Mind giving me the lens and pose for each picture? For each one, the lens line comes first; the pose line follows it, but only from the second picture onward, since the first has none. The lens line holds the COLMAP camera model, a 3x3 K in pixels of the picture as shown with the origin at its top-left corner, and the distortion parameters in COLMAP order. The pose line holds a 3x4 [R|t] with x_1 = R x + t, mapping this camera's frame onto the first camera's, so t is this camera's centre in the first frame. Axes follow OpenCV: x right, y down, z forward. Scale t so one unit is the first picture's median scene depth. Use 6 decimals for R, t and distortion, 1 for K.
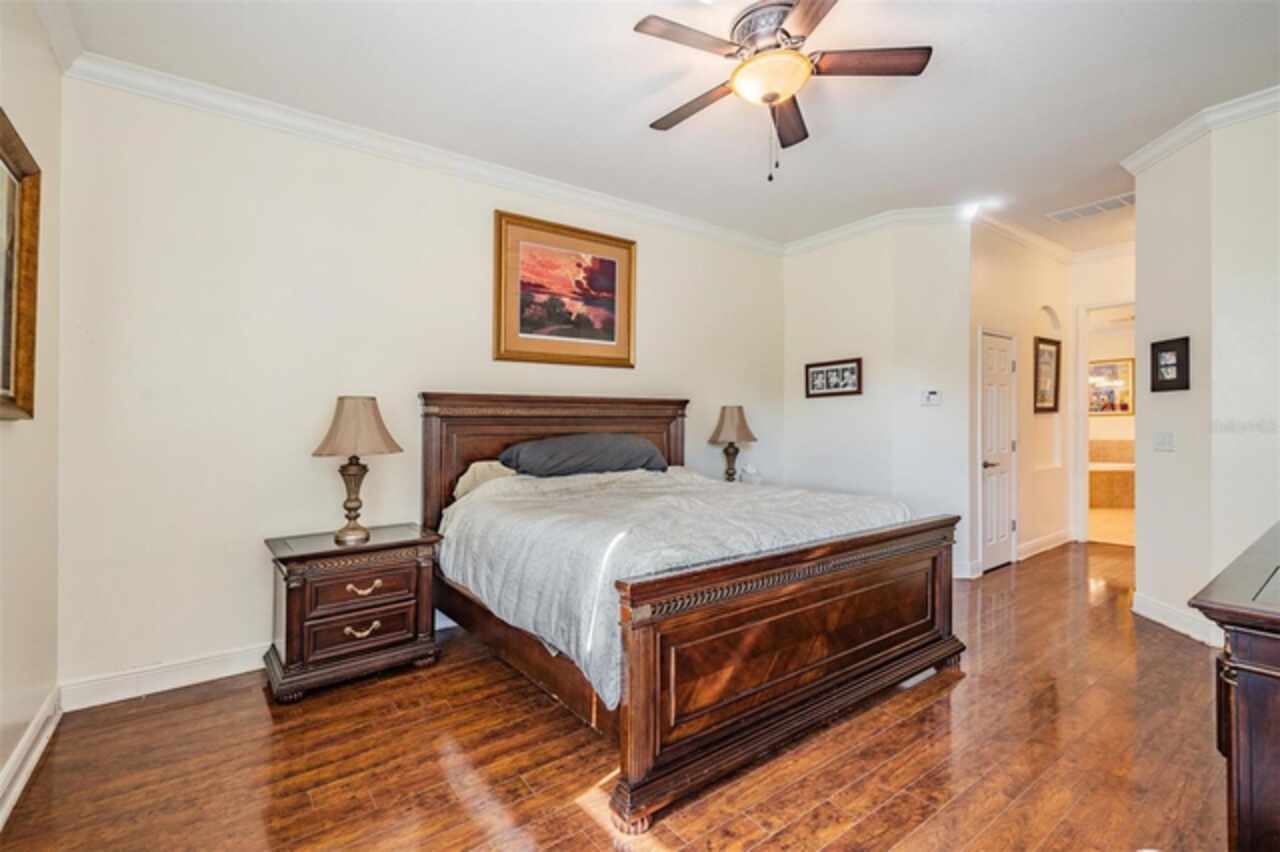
lens RADIAL K [[578.4, 0, 640.3], [0, 578.4, 421.7], [0, 0, 1]] dist [0.000626, -0.000412]
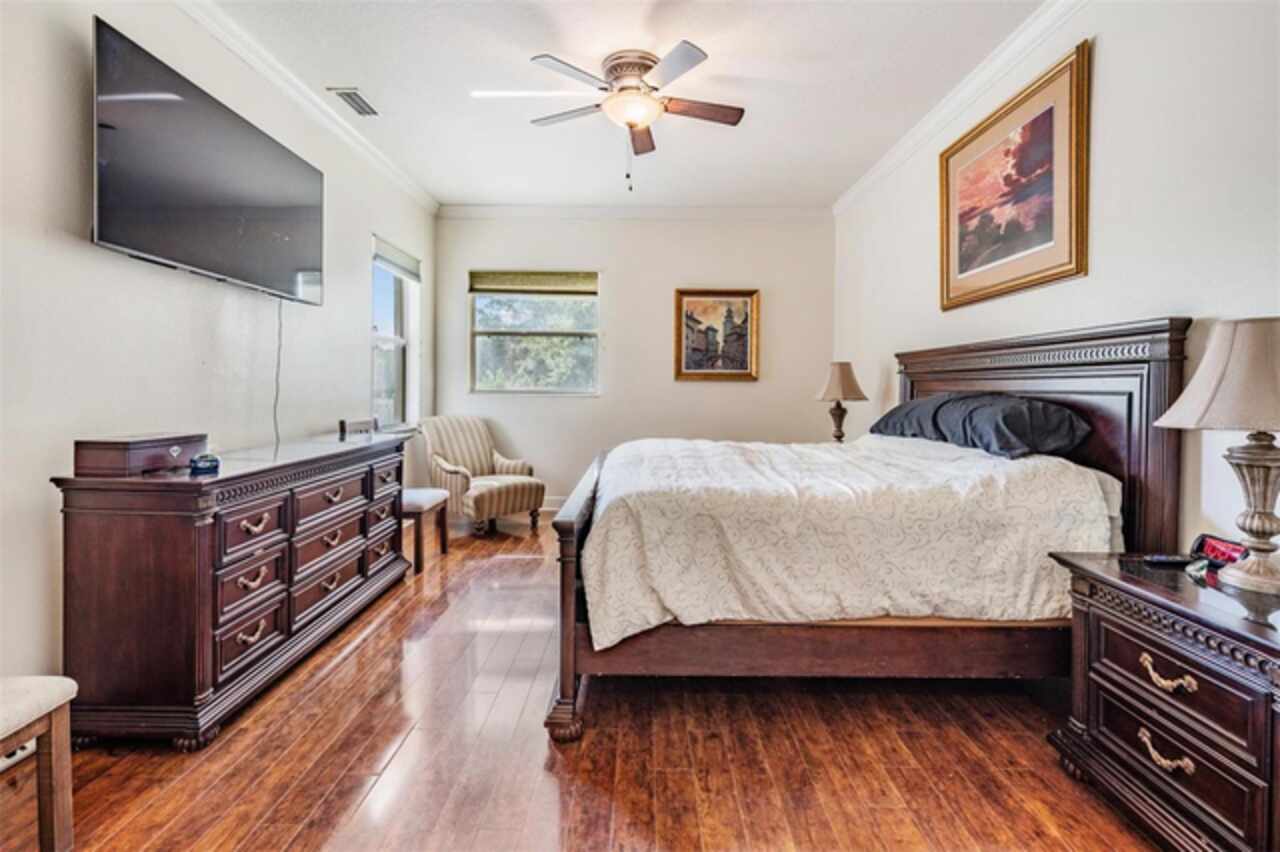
lens RADIAL K [[578.4, 0, 626.0], [0, 578.4, 392.0], [0, 0, 1]] dist [0.000626, -0.000412]
pose [[-0.608368, 0.006950, -0.793625, 0.742051], [0.003654, 0.999976, 0.005956, 0.015764], [0.793647, 0.000724, -0.608378, 1.061954]]
